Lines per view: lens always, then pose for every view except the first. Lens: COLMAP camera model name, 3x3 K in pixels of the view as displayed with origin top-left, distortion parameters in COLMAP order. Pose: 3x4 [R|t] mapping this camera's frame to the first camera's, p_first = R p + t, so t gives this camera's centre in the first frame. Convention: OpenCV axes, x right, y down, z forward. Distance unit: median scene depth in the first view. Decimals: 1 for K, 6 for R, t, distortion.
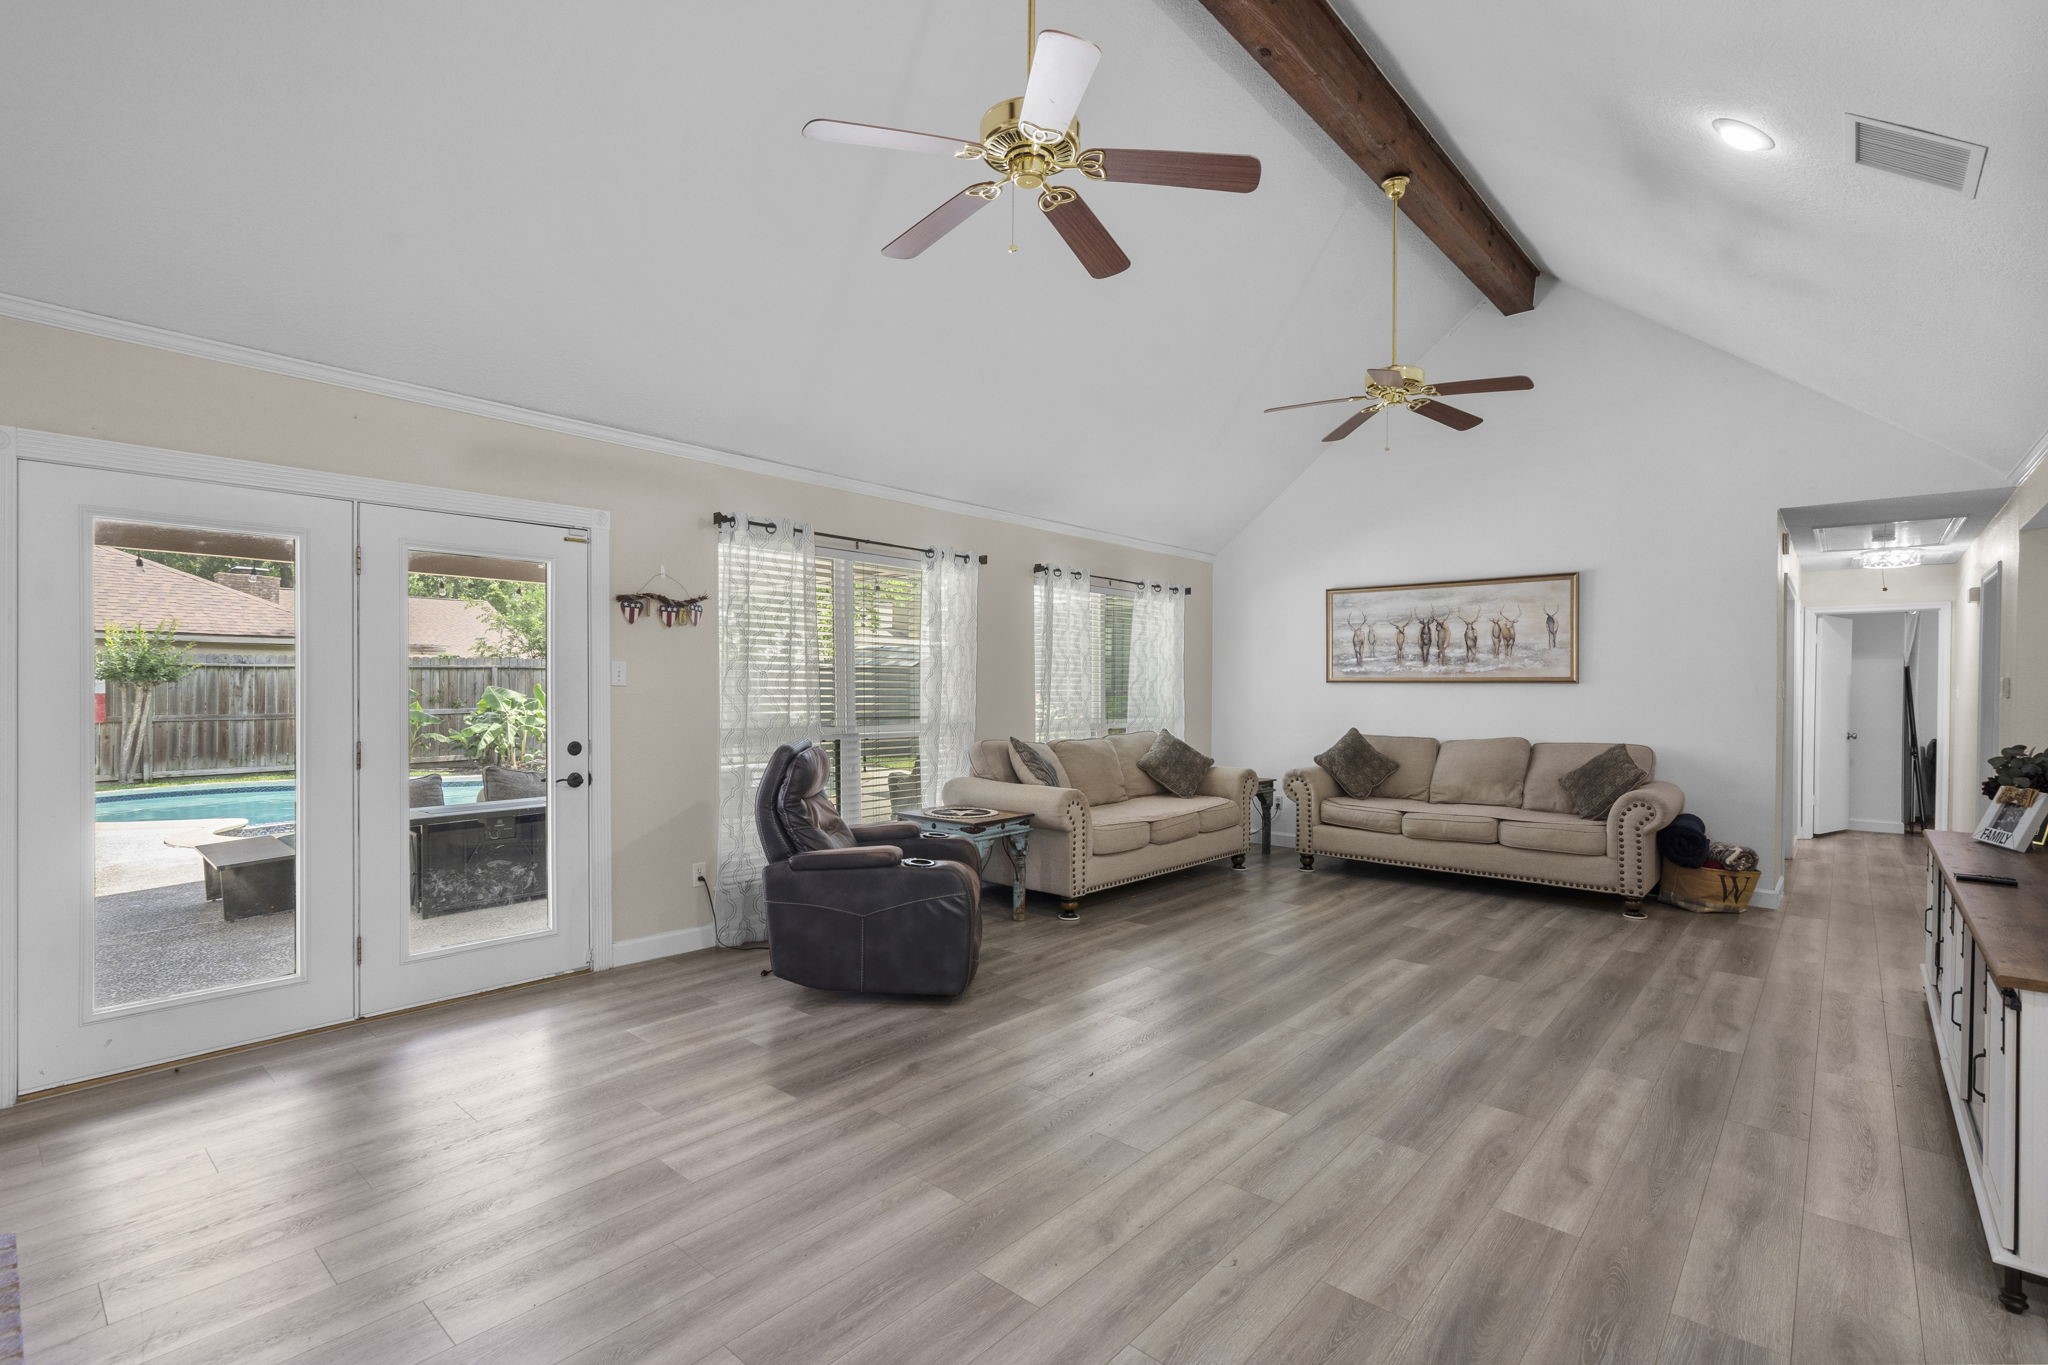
lens RADIAL K [[965.2, 0, 1026.4], [0, 965.2, 678.4], [0, 0, 1]] dist [0.003719, -0.001092]
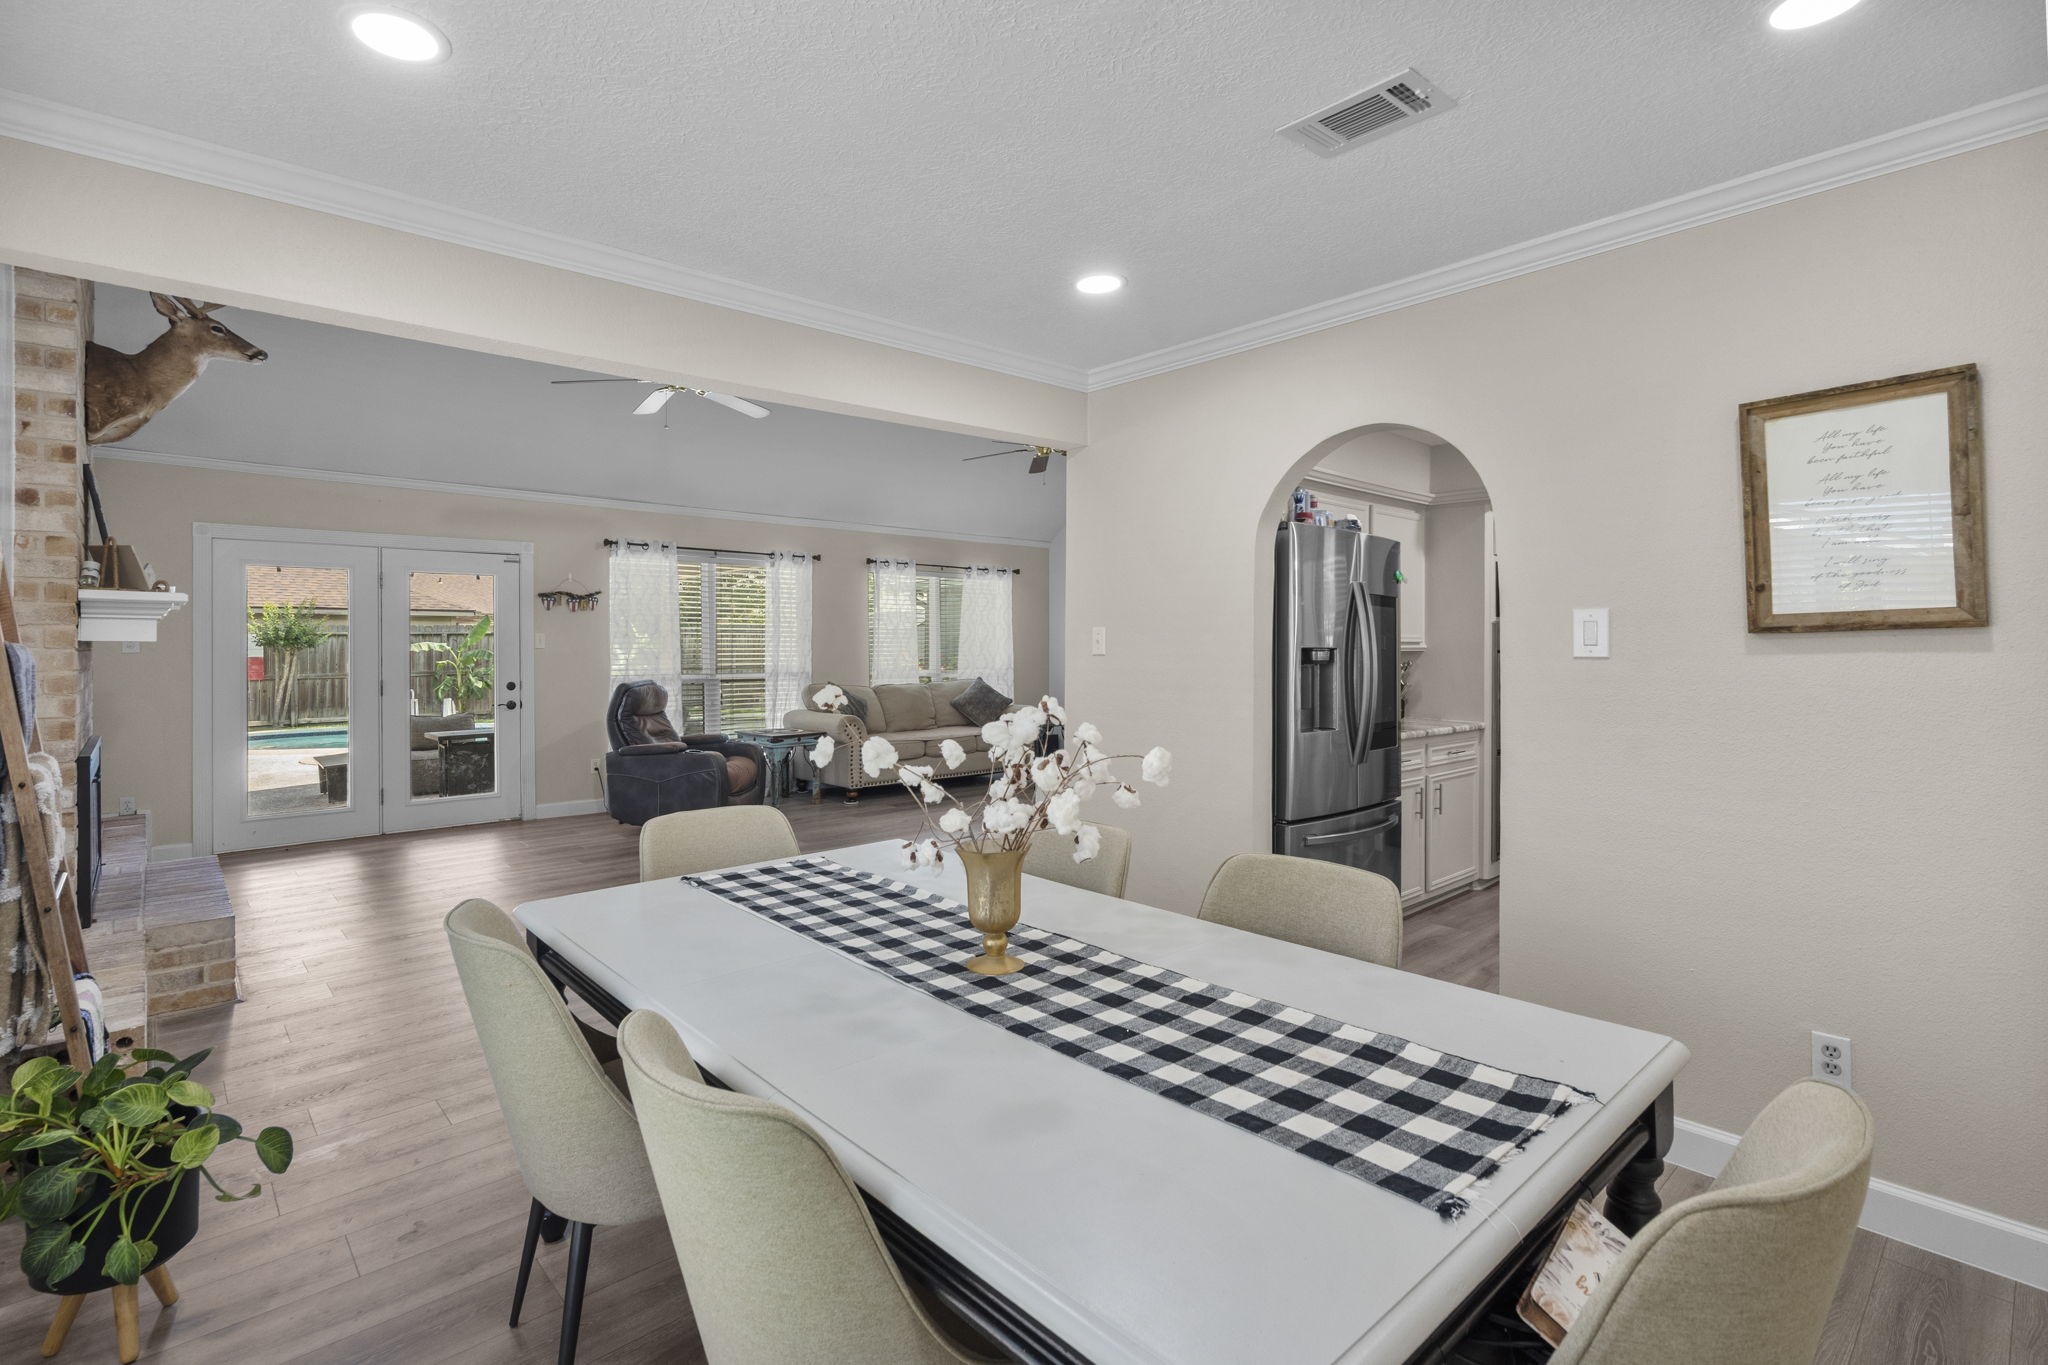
lens RADIAL K [[965.2, 0, 1000.4], [0, 965.2, 629.4], [0, 0, 1]] dist [0.003719, -0.001092]
pose [[0.993650, -0.010513, -0.112021, 0.283742], [0.009706, 0.999923, -0.007748, -0.002238], [0.112094, 0.006612, 0.993676, -0.286070]]
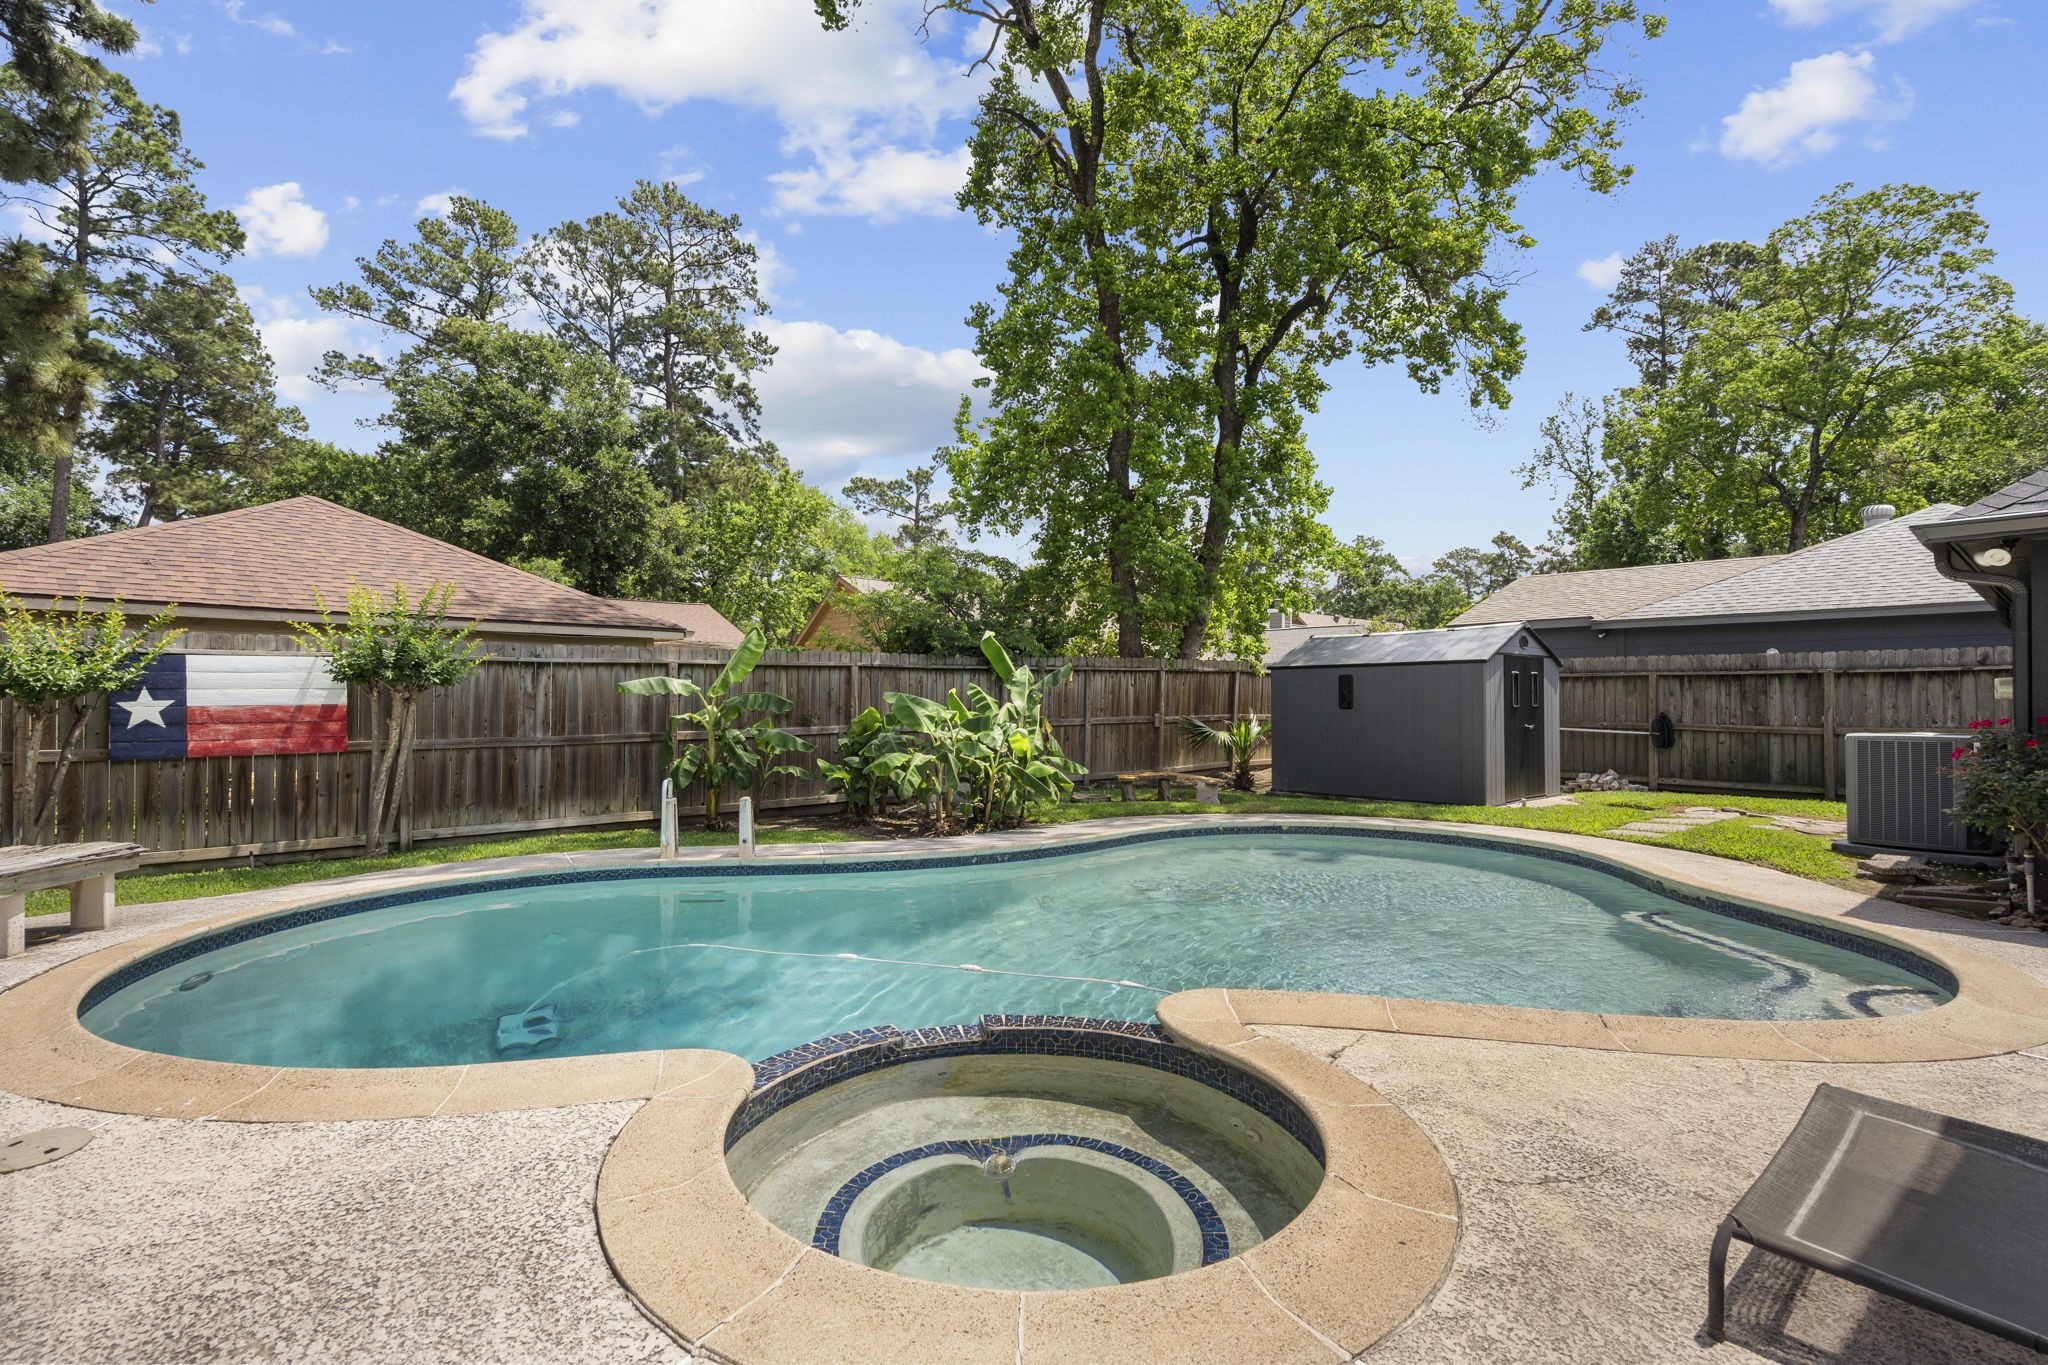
lens RADIAL K [[965.2, 0, 1030.0], [0, 965.2, 671.0], [0, 0, 1]] dist [0.003719, -0.001092]
pose [[0.991509, -0.006921, -0.129851, -0.820925], [0.004456, 0.999805, -0.019261, 0.014096], [0.129959, 0.018519, 0.991346, 0.829872]]
